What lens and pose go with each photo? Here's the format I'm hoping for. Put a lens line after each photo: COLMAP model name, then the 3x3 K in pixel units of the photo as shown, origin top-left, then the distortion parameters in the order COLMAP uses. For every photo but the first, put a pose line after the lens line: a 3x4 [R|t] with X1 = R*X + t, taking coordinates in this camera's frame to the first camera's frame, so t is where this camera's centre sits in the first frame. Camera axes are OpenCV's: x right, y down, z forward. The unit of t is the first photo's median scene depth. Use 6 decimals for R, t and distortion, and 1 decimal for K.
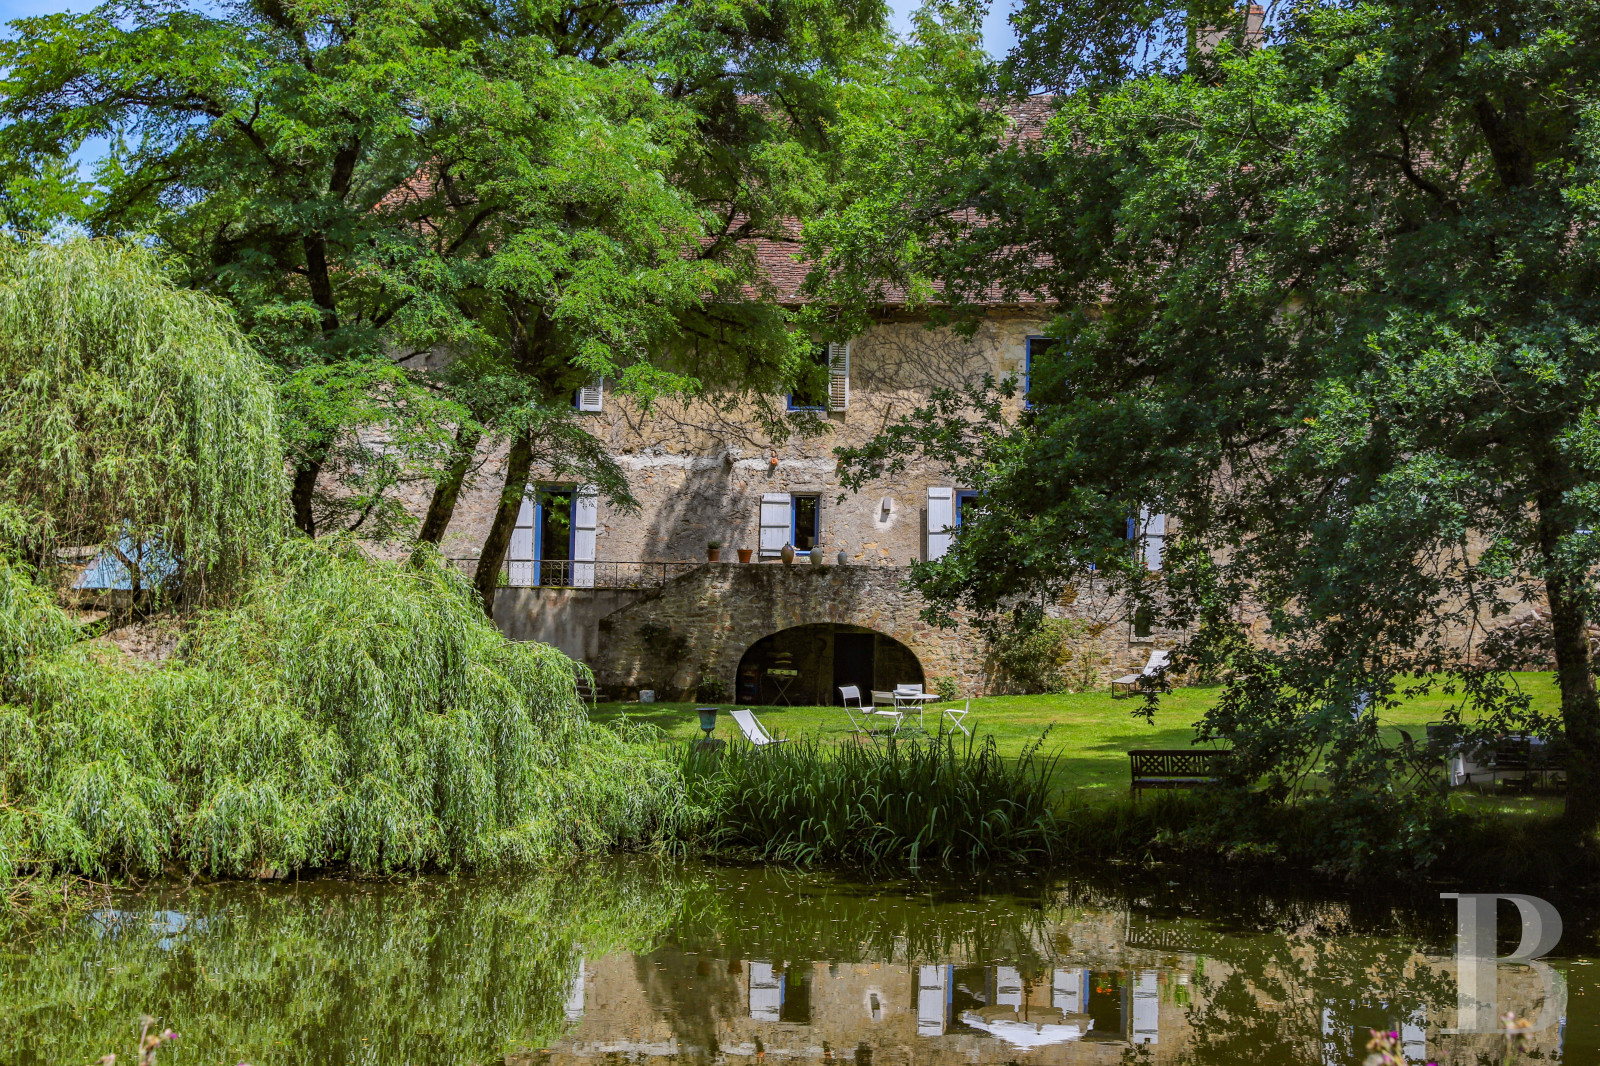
lens RADIAL K [[3254.1, 0, 799.7], [0, 3254.1, 598.6], [0, 0, 1]] dist [0.411483, 0.172165]
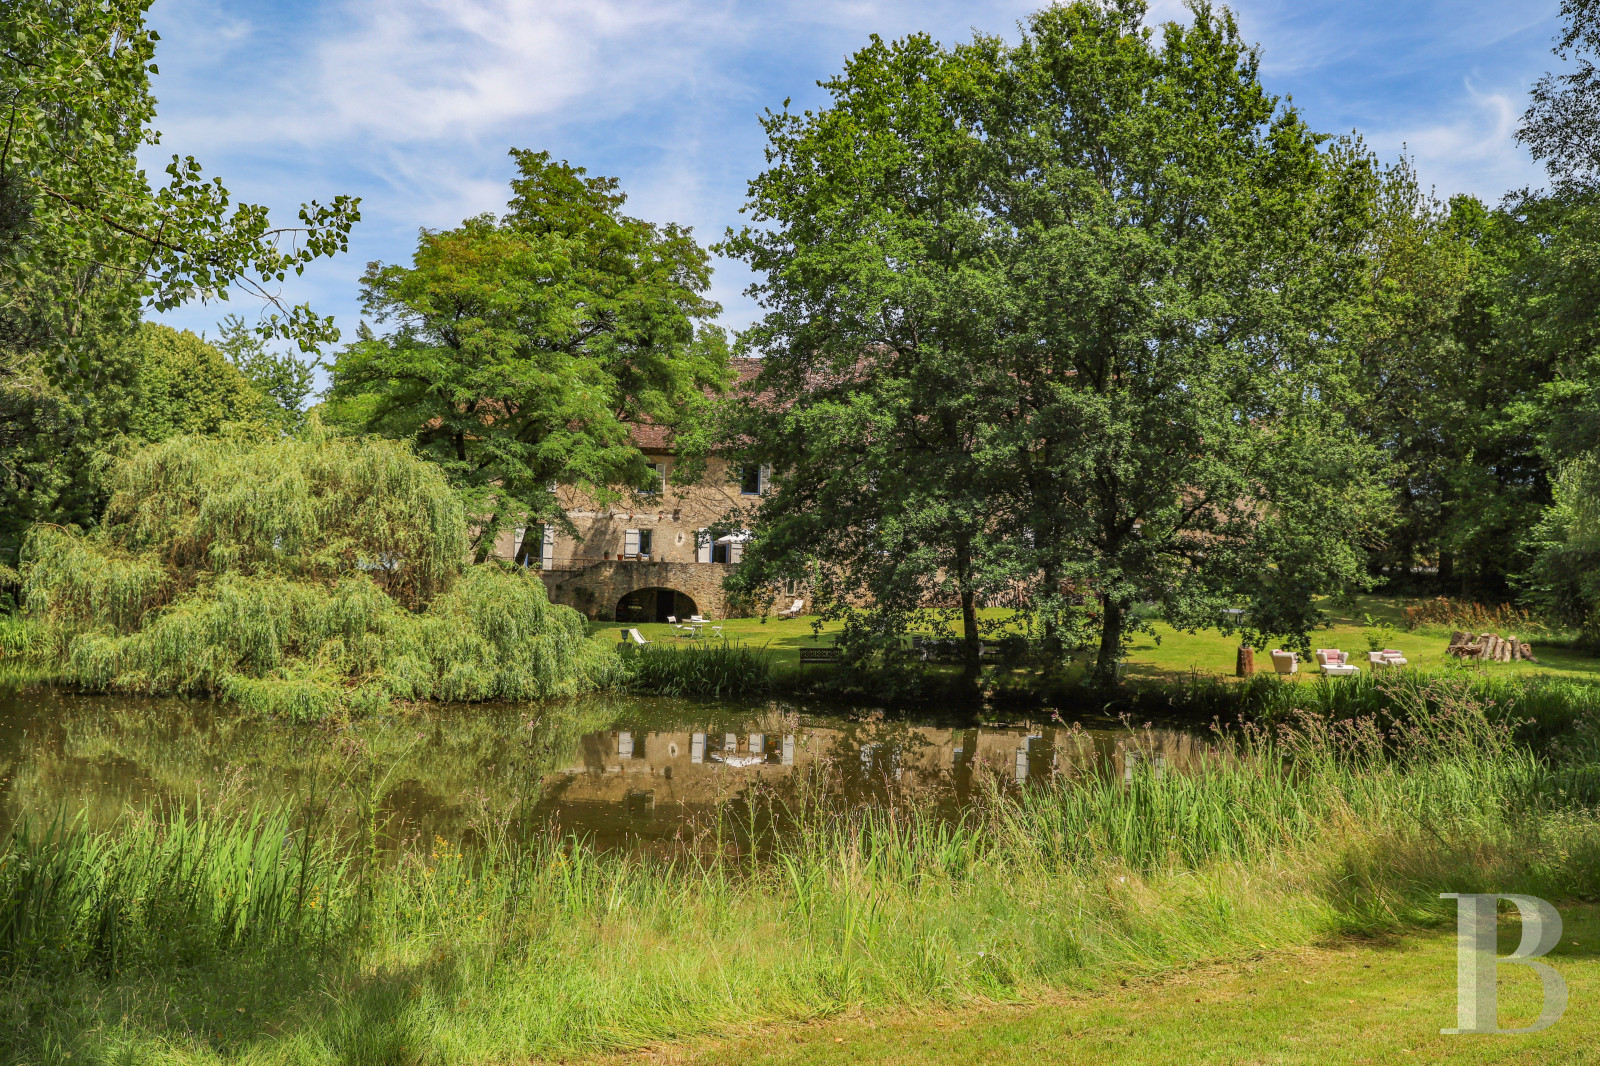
lens RADIAL K [[3254.1, 0, 799.7], [0, 3254.1, 598.6], [0, 0, 1]] dist [0.411483, 0.172165]
pose [[0.977530, 0.001051, 0.210792, -0.425295], [-0.017198, 0.997051, 0.074785, -0.178216], [-0.210092, -0.076730, 0.974666, -1.428052]]
